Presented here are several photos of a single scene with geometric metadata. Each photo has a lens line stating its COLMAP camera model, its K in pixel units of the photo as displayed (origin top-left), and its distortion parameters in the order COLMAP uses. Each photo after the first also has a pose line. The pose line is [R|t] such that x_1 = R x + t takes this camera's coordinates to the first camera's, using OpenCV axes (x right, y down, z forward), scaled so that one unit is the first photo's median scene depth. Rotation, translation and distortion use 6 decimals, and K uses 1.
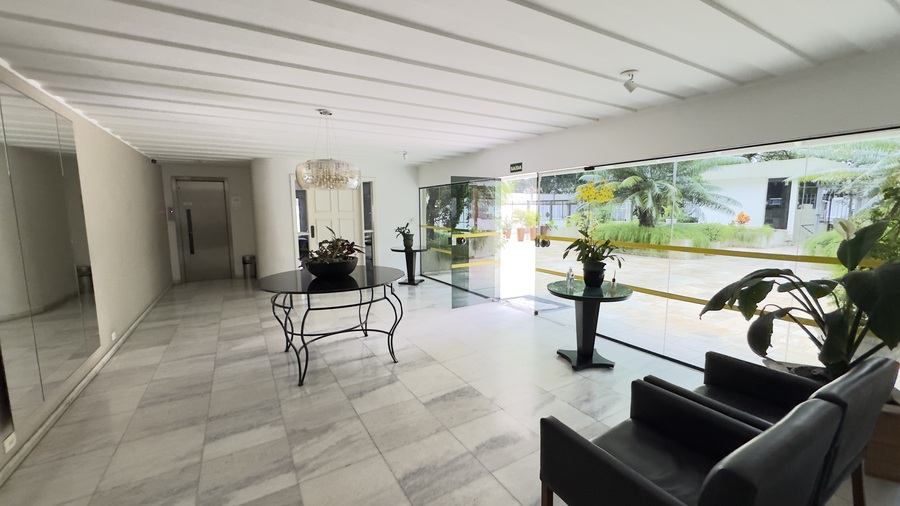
lens RADIAL K [[358.7, 0, 449.0], [0, 358.7, 252.9], [0, 0, 1]] dist [-0.002957, 0.000324]
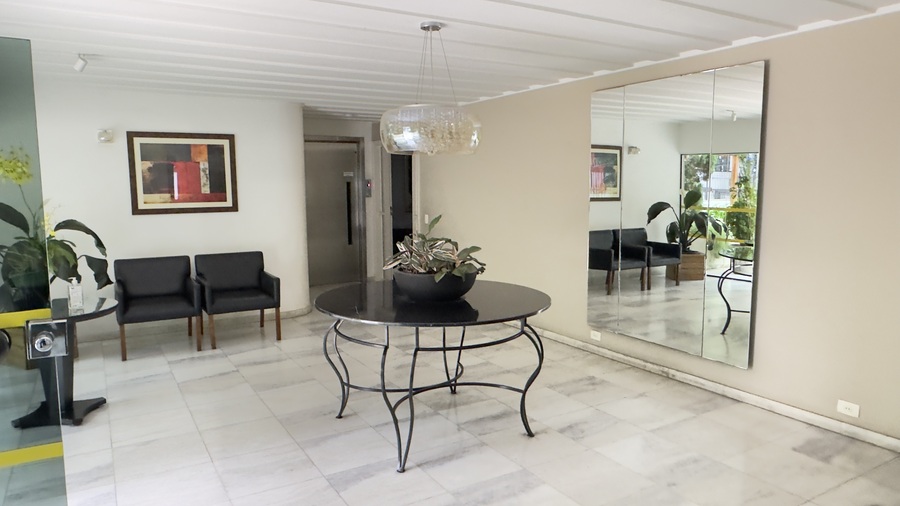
lens RADIAL K [[605.4, 0, 444.1], [0, 605.4, 252.5], [0, 0, 1]] dist [-0.004066, 0.001992]
pose [[-0.999827, 0.016958, 0.007697, -0.322826], [0.018278, 0.972763, 0.231079, -0.225550], [-0.003568, 0.231180, -0.972904, 1.830802]]
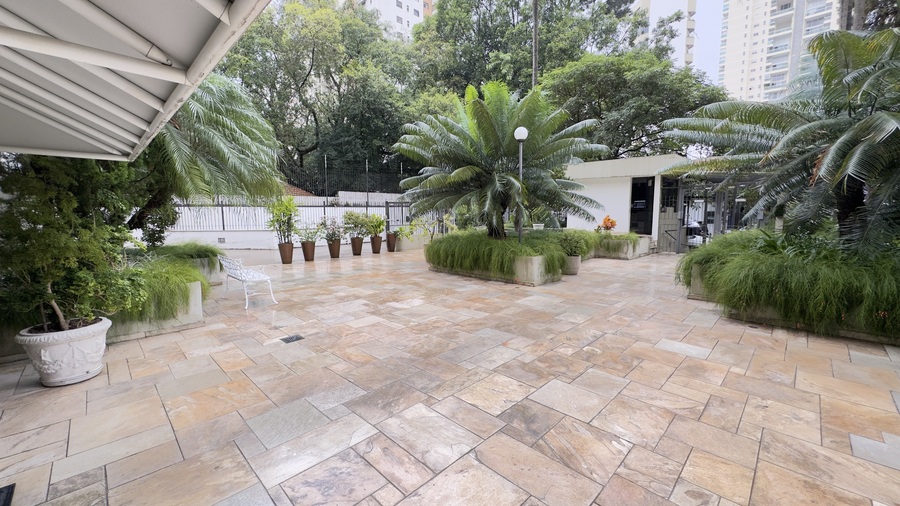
lens RADIAL K [[358.7, 0, 449.0], [0, 358.7, 252.9], [0, 0, 1]] dist [-0.002957, 0.000324]
pose [[0.968436, -0.027371, 0.247754, 0.858245], [0.028894, 0.999579, -0.002512, -0.126695], [-0.247581, 0.009591, 0.968820, 0.959644]]
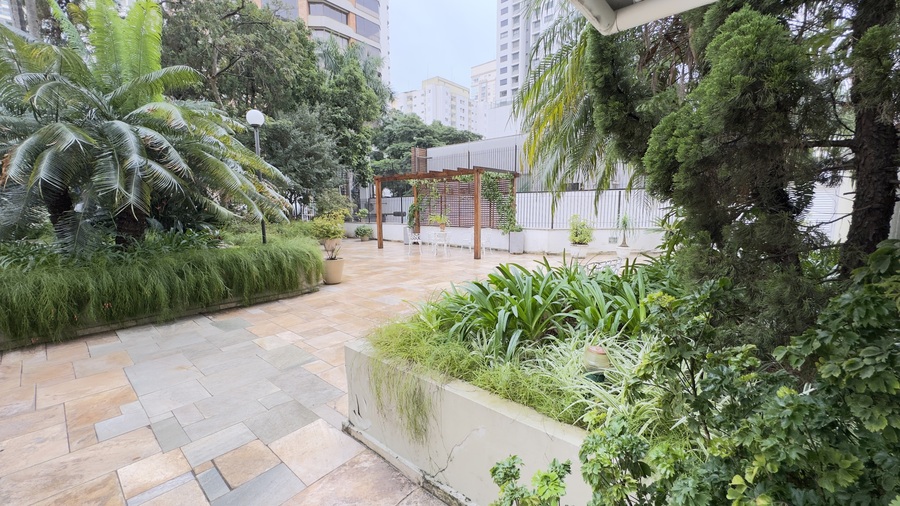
lens RADIAL K [[358.7, 0, 449.0], [0, 358.7, 252.9], [0, 0, 1]] dist [-0.002957, 0.000324]
pose [[-0.312511, -0.107029, 0.943865, 0.875124], [0.119664, 0.981281, 0.150892, -0.129424], [-0.942347, 0.160102, -0.293853, 0.913201]]
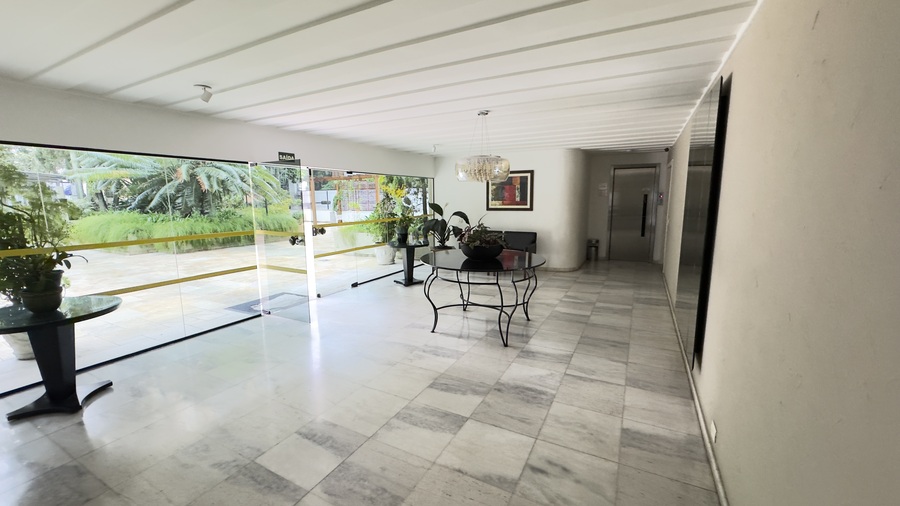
lens RADIAL K [[358.7, 0, 449.0], [0, 358.7, 252.9], [0, 0, 1]] dist [-0.002957, 0.000324]
pose [[-0.520266, -0.115891, 0.846104, -1.140649], [0.115657, 0.972060, 0.204260, -0.180637], [-0.846136, 0.204127, -0.492326, 1.526880]]
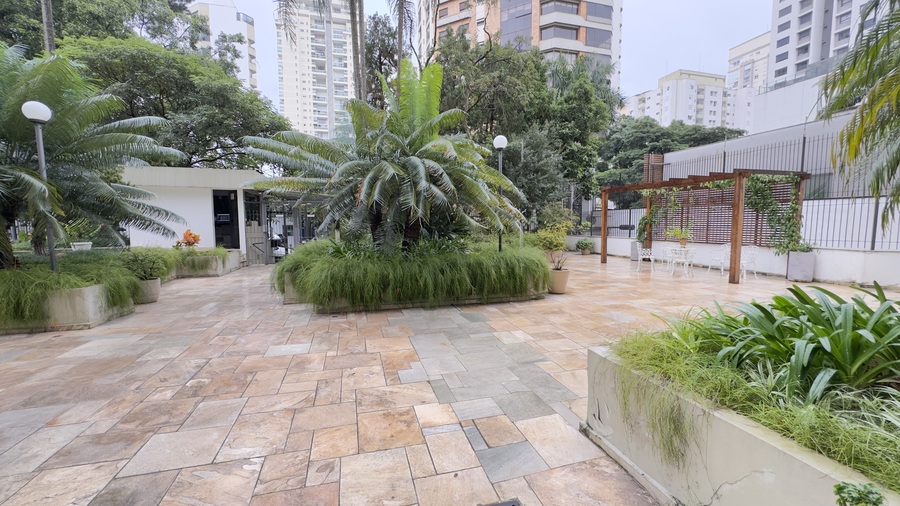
lens RADIAL K [[358.7, 0, 449.0], [0, 358.7, 252.9], [0, 0, 1]] dist [-0.002957, 0.000324]
pose [[0.262689, -0.072737, 0.962135, 0.826490], [0.115767, 0.992327, 0.043412, -0.127991], [-0.957910, 0.099979, 0.269094, 0.976198]]
